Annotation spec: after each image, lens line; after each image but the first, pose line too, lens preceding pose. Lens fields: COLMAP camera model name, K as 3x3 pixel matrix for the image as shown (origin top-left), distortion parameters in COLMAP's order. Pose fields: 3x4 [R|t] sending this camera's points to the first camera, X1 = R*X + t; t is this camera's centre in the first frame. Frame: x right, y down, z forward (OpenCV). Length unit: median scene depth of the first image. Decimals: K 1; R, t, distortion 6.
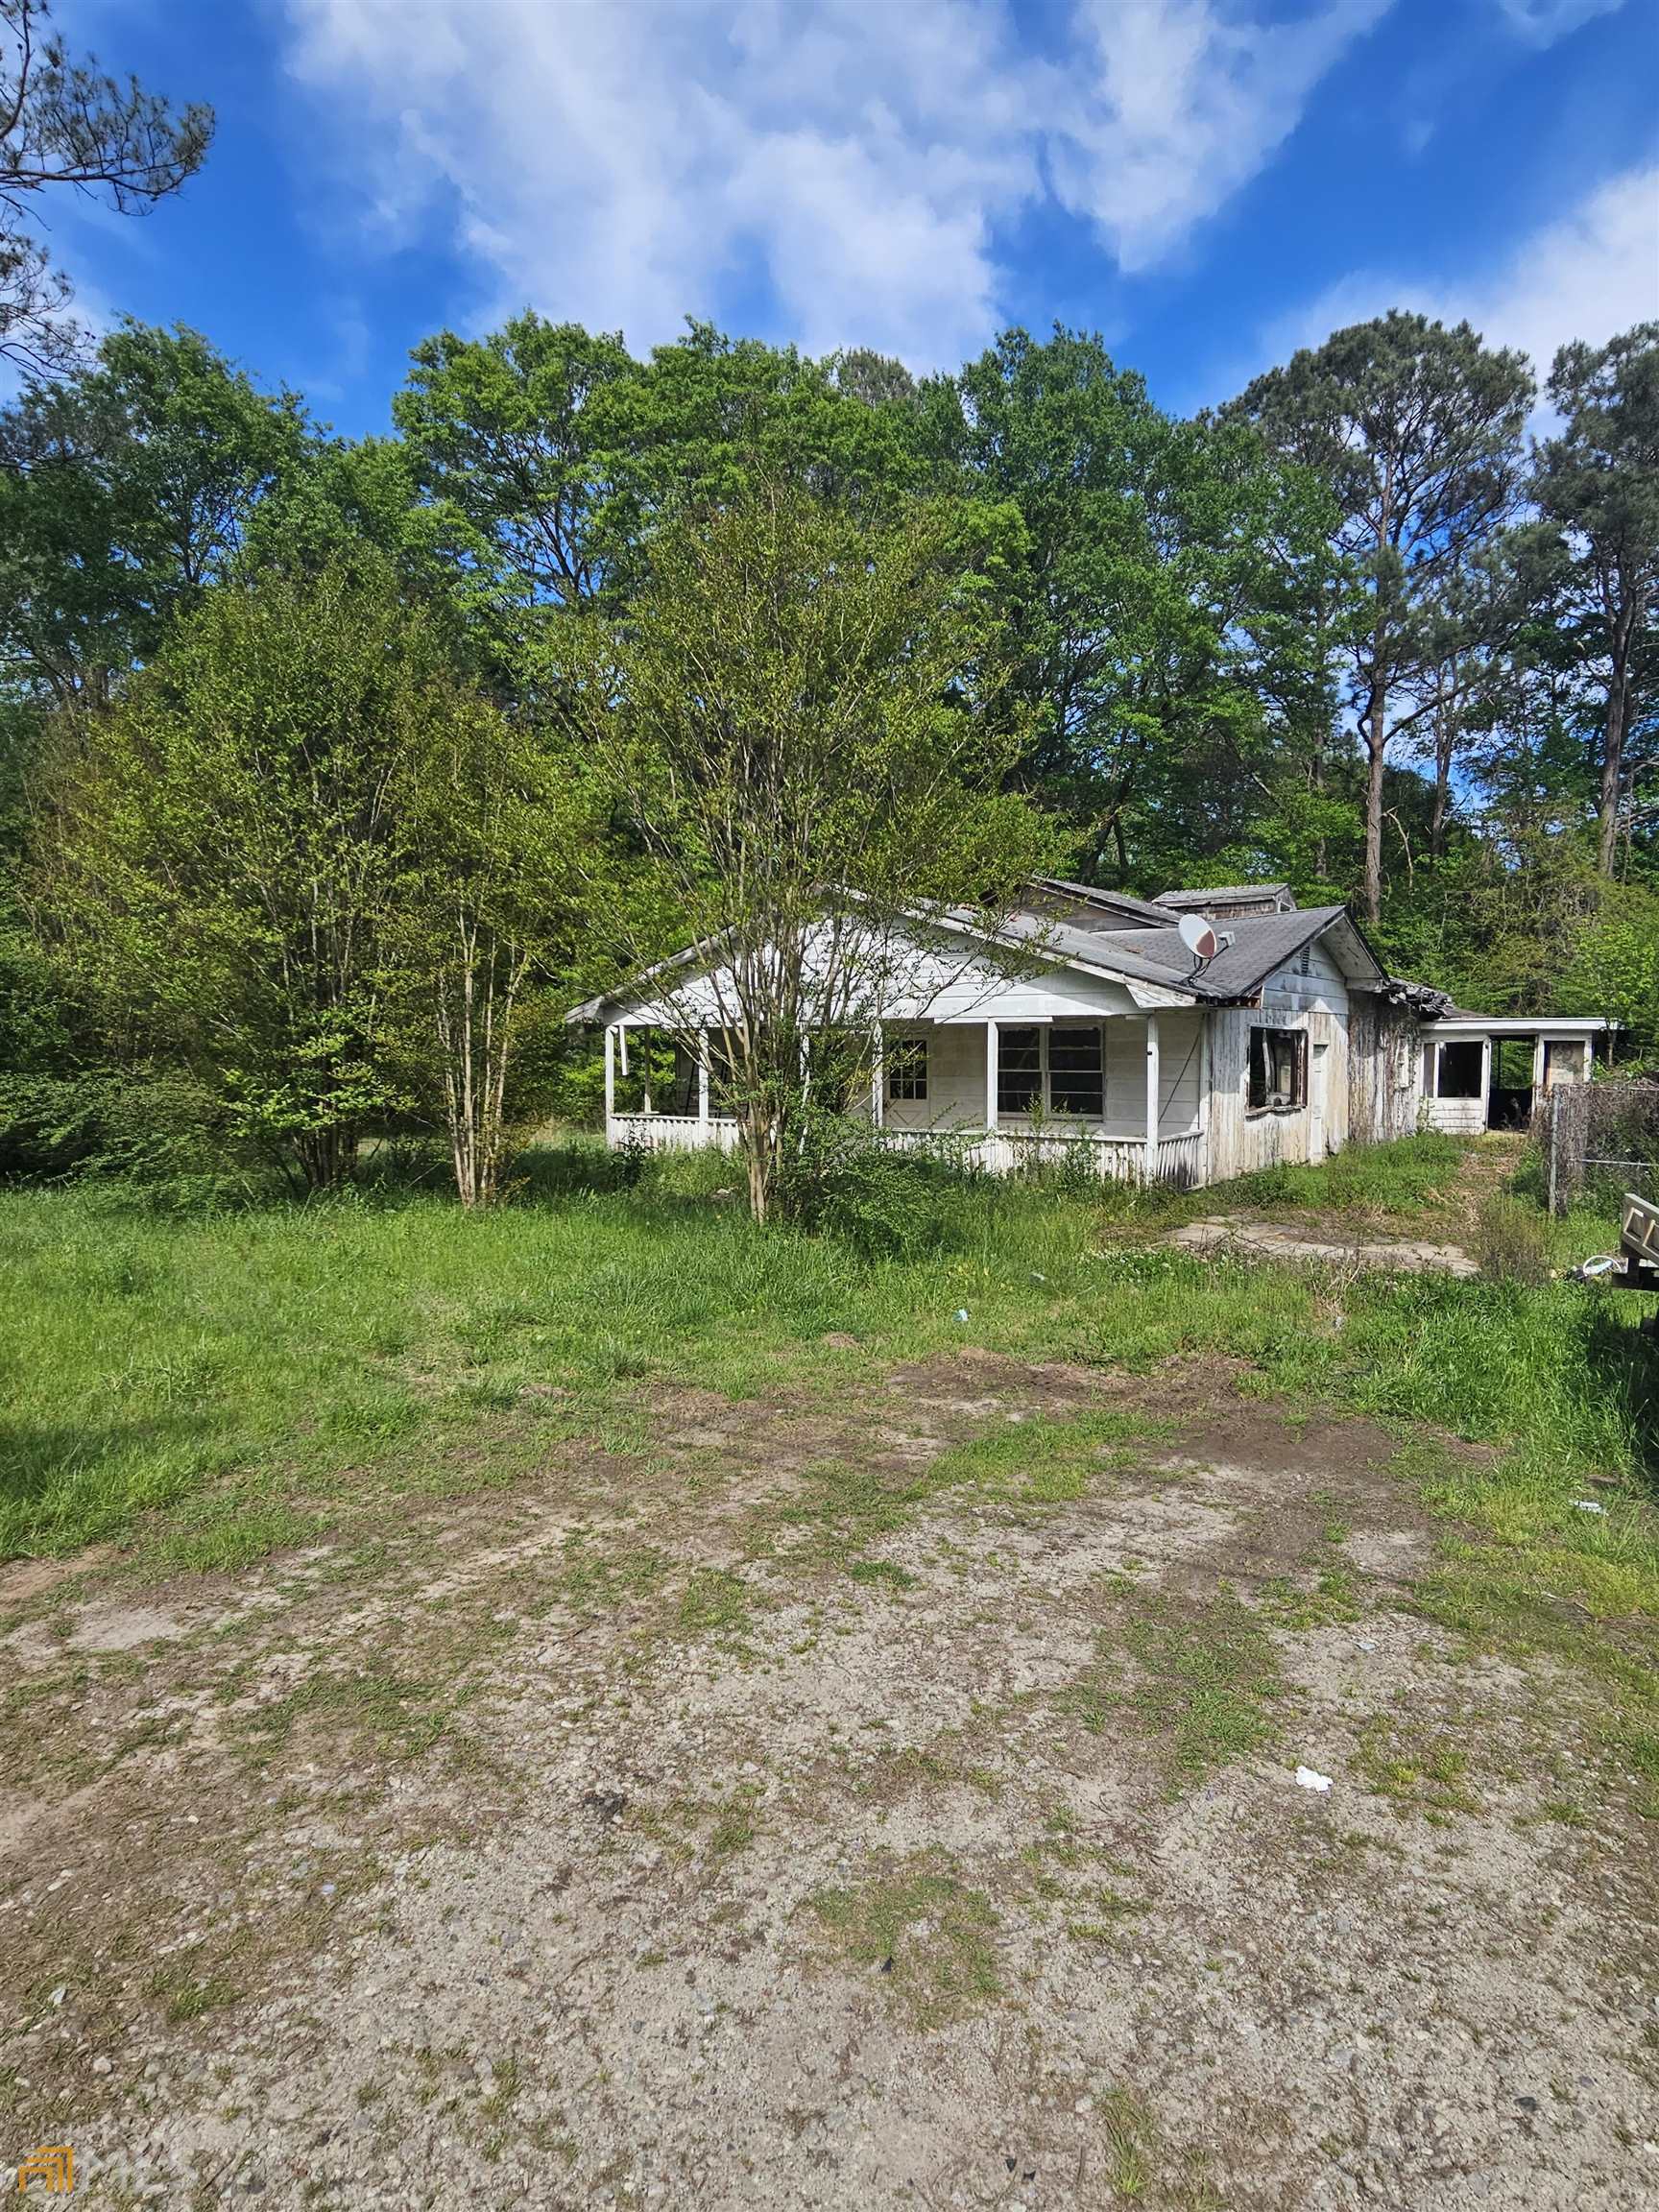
lens RADIAL K [[1247.9, 0, 813.2], [0, 1247.9, 1113.5], [0, 0, 1]] dist [-0.022521, 0.000020]
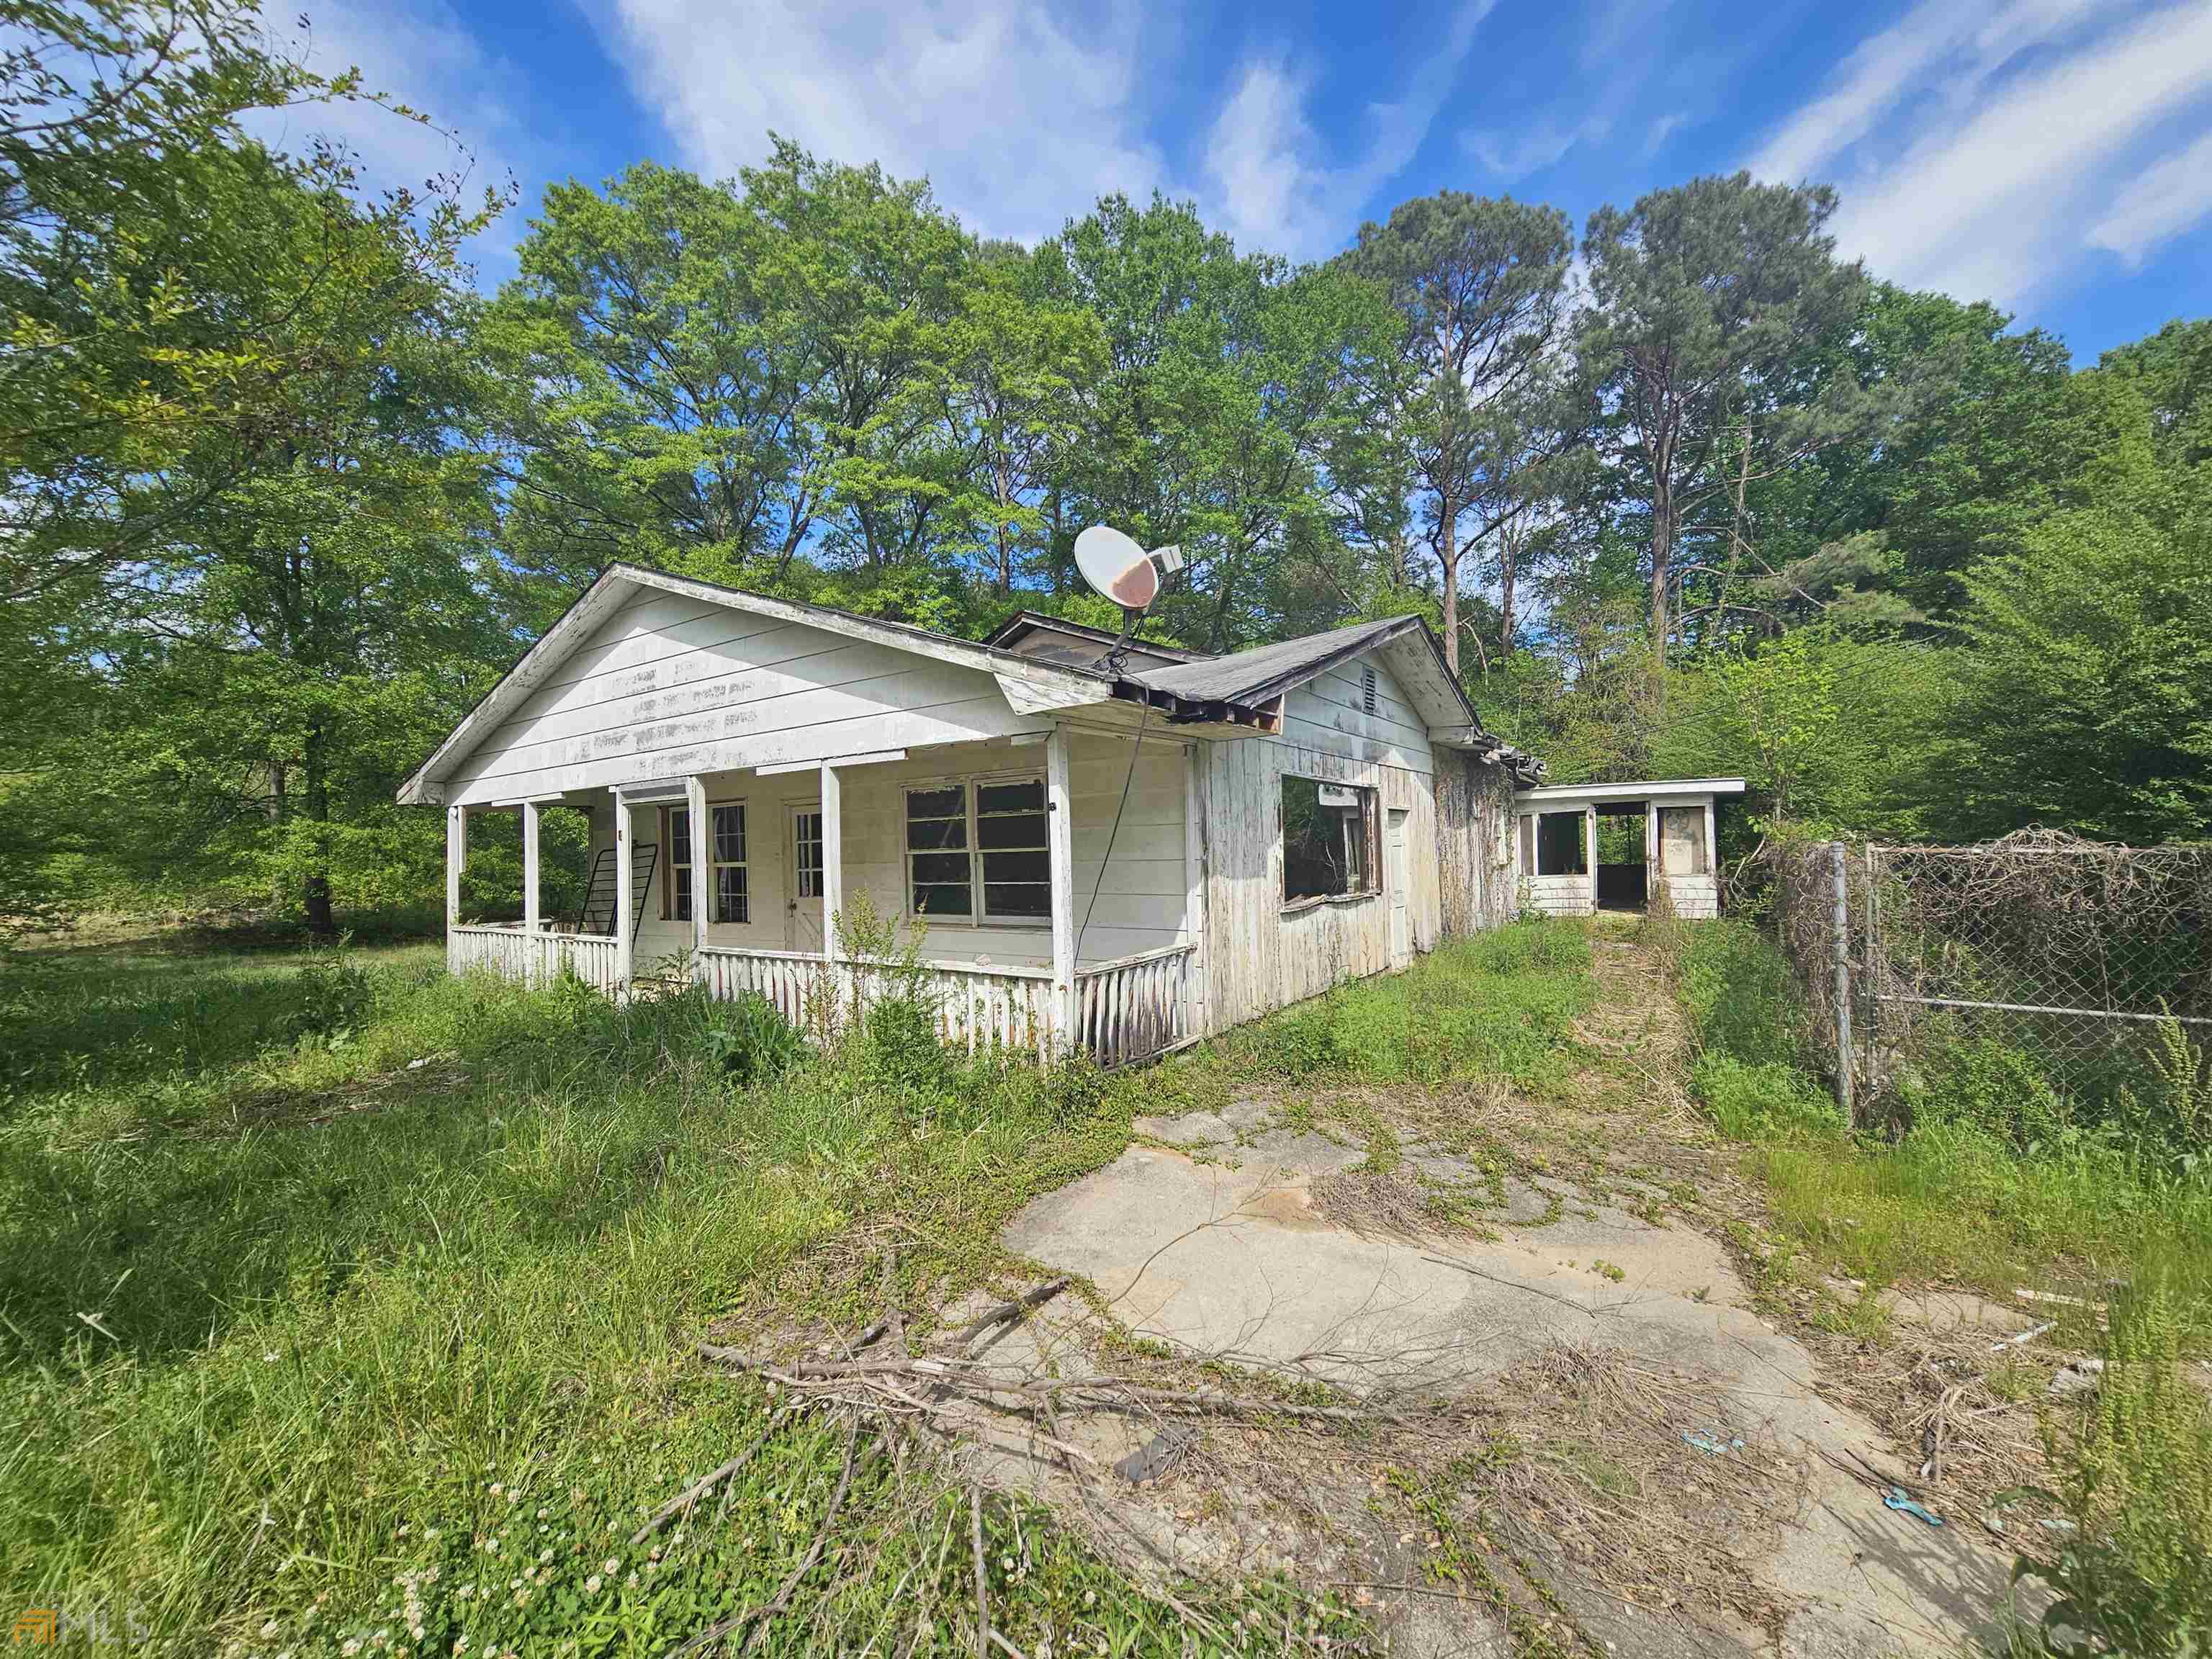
lens RADIAL K [[906.3, 0, 1097.3], [0, 906.3, 820.2], [0, 0, 1]] dist [-0.000513, -0.001428]
pose [[0.998767, -0.021450, 0.044773, 0.166689], [0.025104, 0.996258, -0.082701, -0.006603], [-0.042832, 0.083723, 0.995568, 0.381938]]
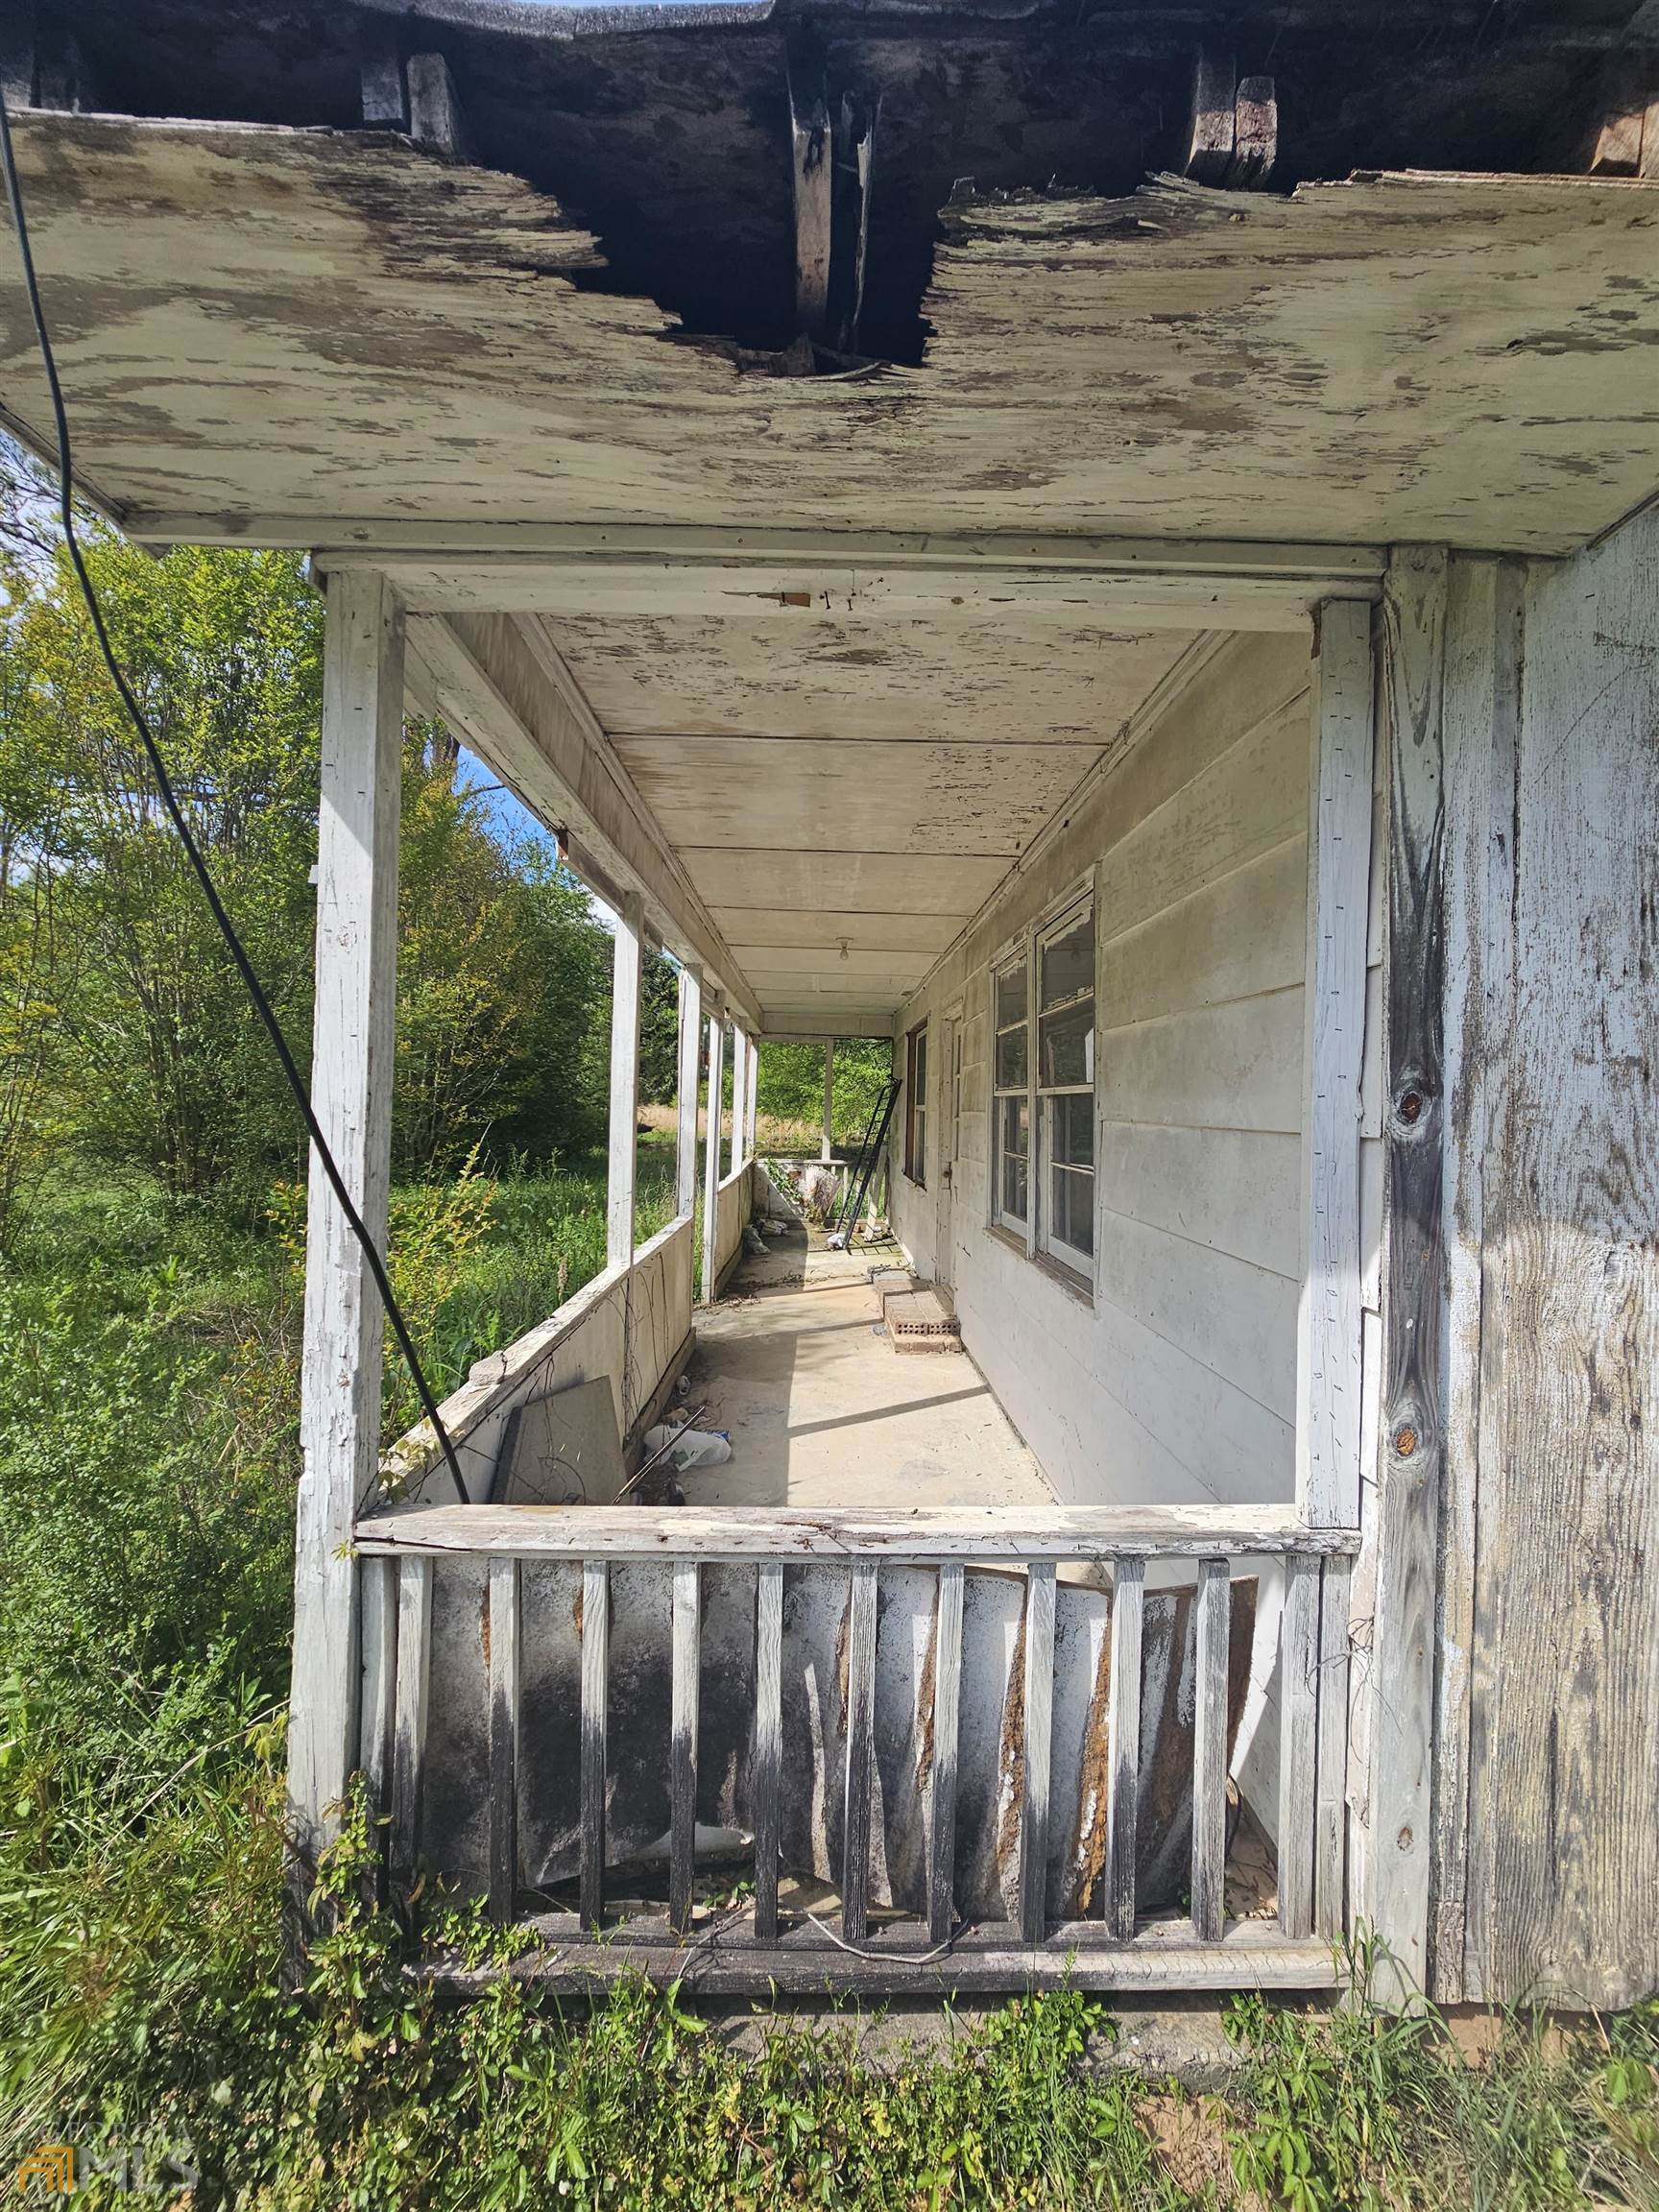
lens RADIAL K [[906.3, 0, 833.4], [0, 906.3, 1095.1], [0, 0, 1]] dist [-0.000513, -0.001428]
pose [[0.628342, 0.012575, -0.777835, 0.235321], [-0.070920, 0.996632, -0.041178, -0.015078], [0.774697, 0.081038, 0.627118, 0.602554]]
